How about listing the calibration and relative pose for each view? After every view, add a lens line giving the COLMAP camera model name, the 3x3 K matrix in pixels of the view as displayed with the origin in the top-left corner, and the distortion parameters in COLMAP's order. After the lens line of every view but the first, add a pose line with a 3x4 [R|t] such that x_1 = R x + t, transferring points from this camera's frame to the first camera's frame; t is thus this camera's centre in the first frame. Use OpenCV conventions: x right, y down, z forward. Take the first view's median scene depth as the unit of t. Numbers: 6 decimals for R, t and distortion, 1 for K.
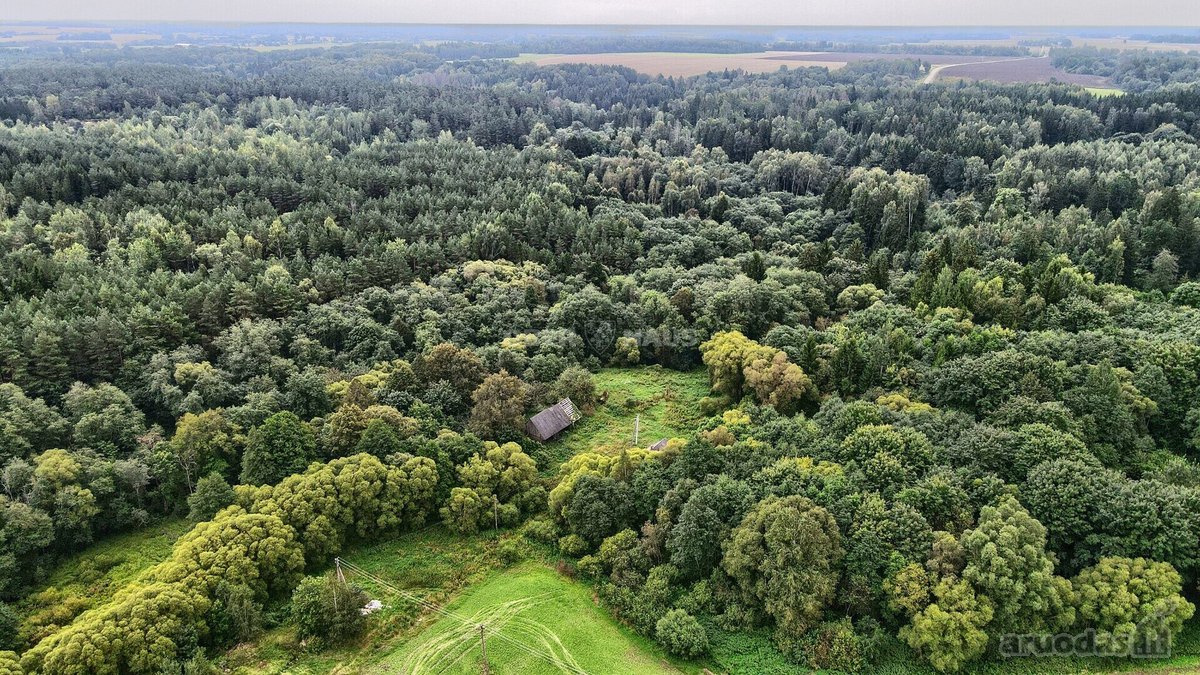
lens RADIAL K [[875.3, 0, 602.2], [0, 875.3, 329.3], [0, 0, 1]] dist [0.004263, 0.030940]
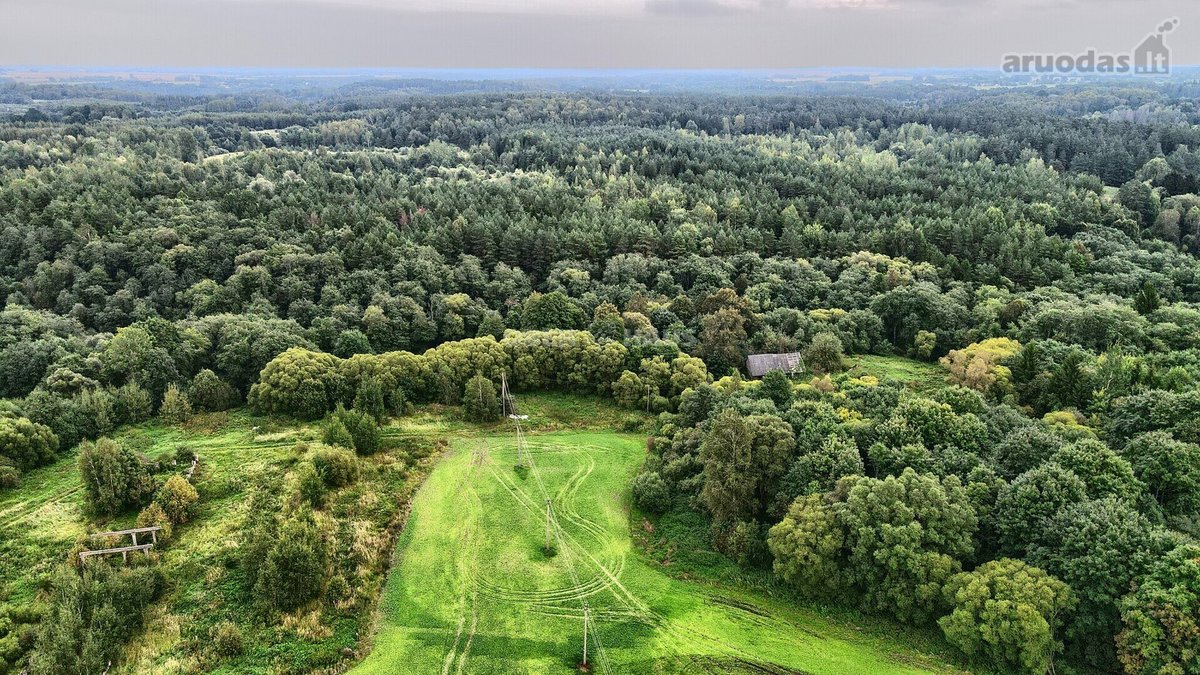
lens RADIAL K [[875.3, 0, 612.4], [0, 875.3, 340.8], [0, 0, 1]] dist [0.004263, 0.030940]
pose [[0.708268, 0.209256, -0.674217, 0.474101], [-0.231626, 0.971070, 0.058066, 0.047292], [0.666862, 0.115040, 0.736247, 0.016609]]
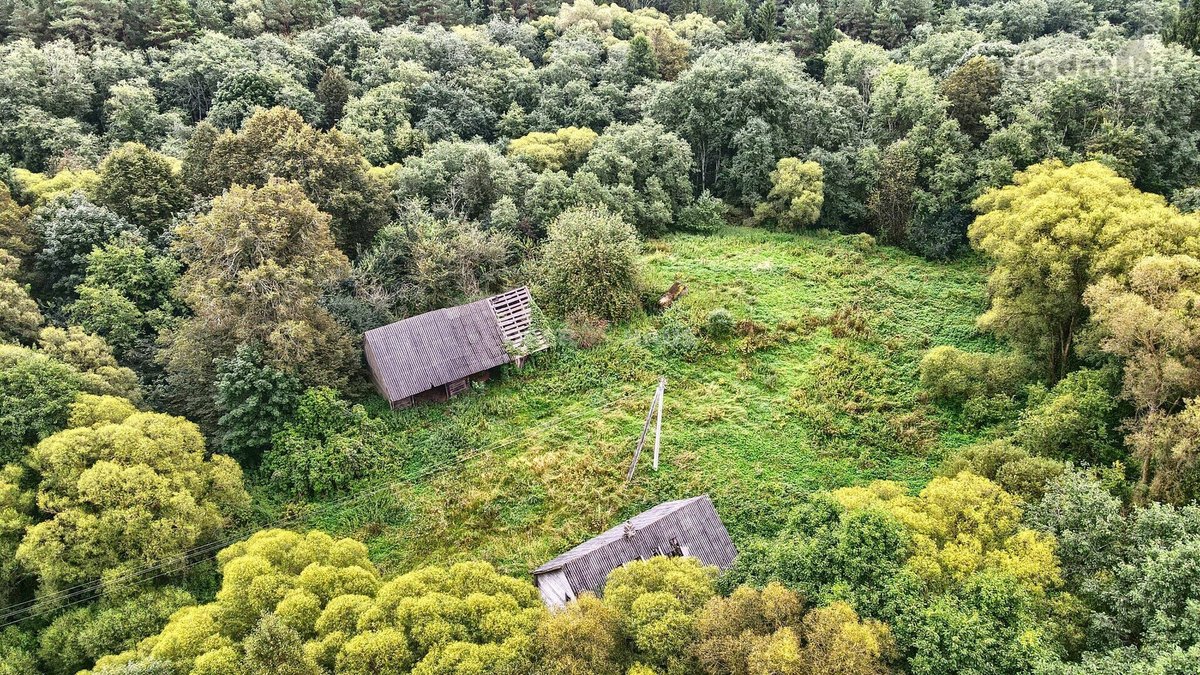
lens RADIAL K [[875.3, 0, 602.3], [0, 875.3, 337.2], [0, 0, 1]] dist [0.004263, 0.030940]
pose [[0.925908, 0.171255, -0.336699, 0.099834], [-0.109396, 0.974698, 0.194926, 0.021677], [0.361562, -0.143650, 0.921215, 0.595379]]
